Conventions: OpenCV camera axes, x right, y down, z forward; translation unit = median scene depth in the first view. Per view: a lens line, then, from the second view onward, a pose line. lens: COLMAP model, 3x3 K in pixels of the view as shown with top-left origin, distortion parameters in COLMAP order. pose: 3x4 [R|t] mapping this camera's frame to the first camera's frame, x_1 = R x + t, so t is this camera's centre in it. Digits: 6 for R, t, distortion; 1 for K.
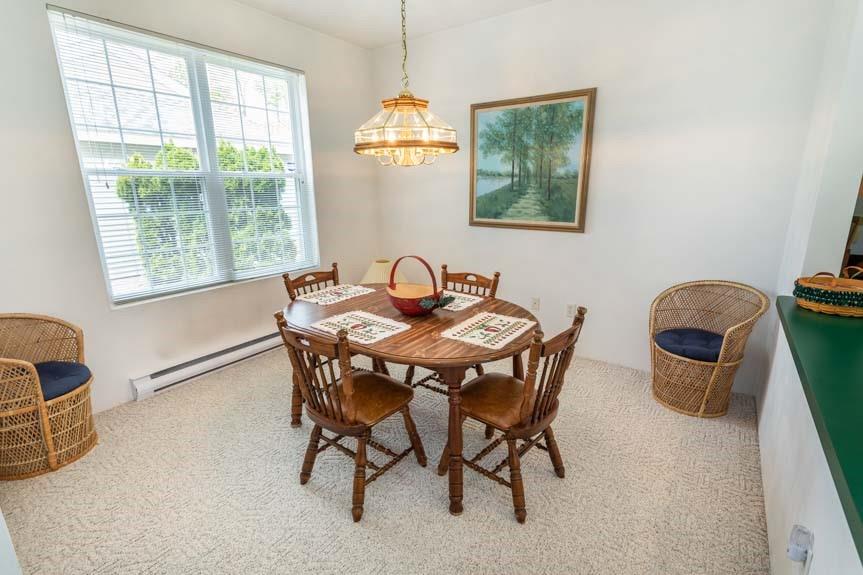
lens RADIAL K [[407.8, 0, 430.4], [0, 407.8, 282.4], [0, 0, 1]] dist [0.005596, 0.002705]
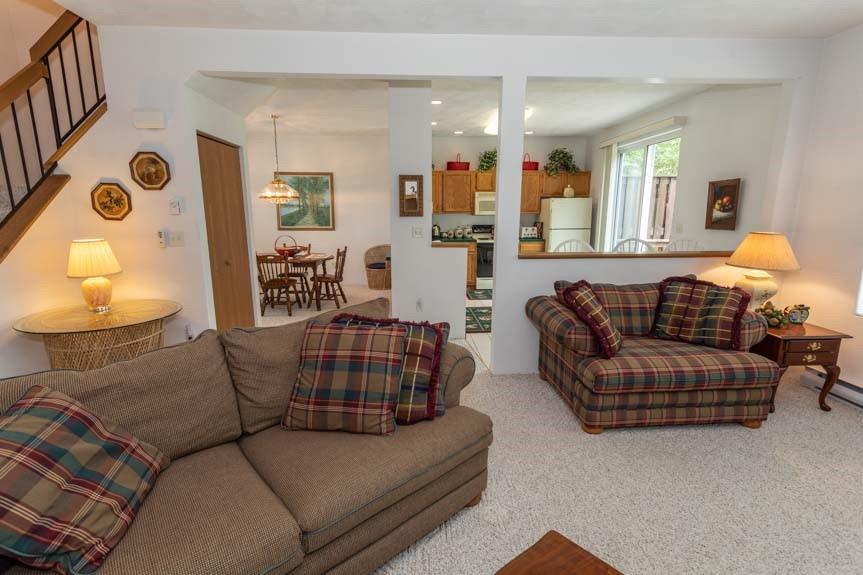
lens RADIAL K [[407.8, 0, 434.5], [0, 407.8, 285.5], [0, 0, 1]] dist [0.005596, 0.002705]
pose [[0.773547, -0.105658, 0.624869, -0.669694], [0.138210, 0.990396, -0.003631, 0.274776], [-0.618484, 0.089172, 0.780722, -1.145879]]
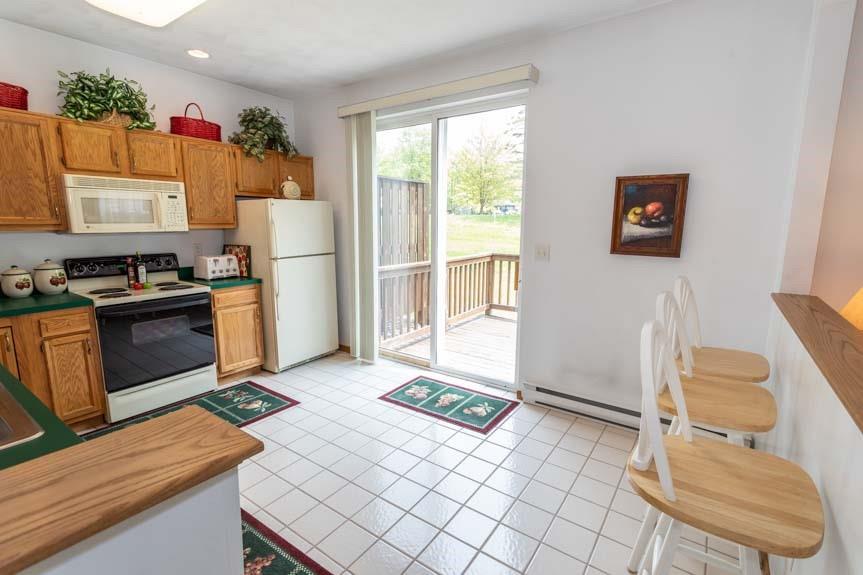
lens RADIAL K [[407.8, 0, 432.7], [0, 407.8, 286.4], [0, 0, 1]] dist [0.005596, 0.002705]
pose [[-0.014799, -0.147149, 0.989004, 0.061914], [0.225776, 0.963075, 0.146670, 0.066069], [-0.974067, 0.225463, 0.018970, -0.301031]]
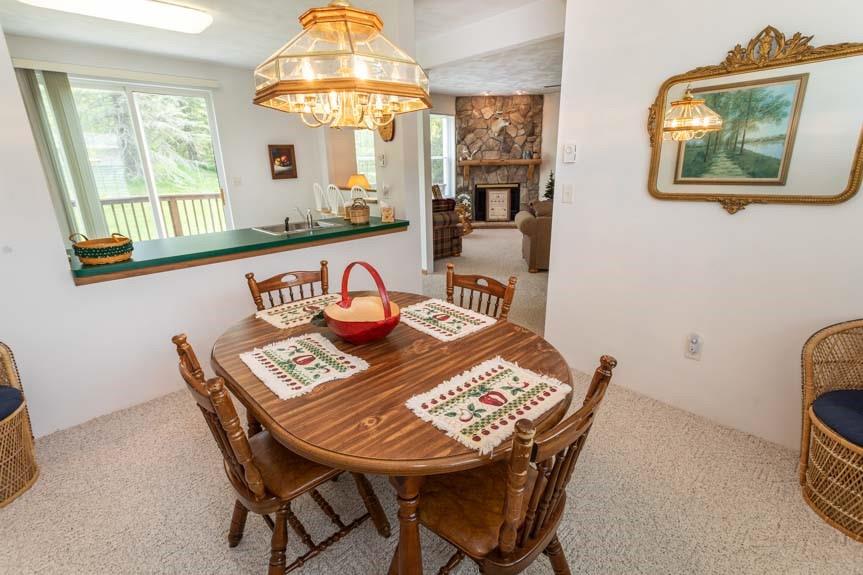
lens RADIAL K [[407.8, 0, 433.9], [0, 407.8, 287.9], [0, 0, 1]] dist [0.005596, 0.002705]
pose [[-0.982207, -0.026740, 0.185888, -0.205172], [0.071663, 0.861549, 0.502591, -0.257654], [-0.173591, 0.506970, -0.844303, 1.069439]]
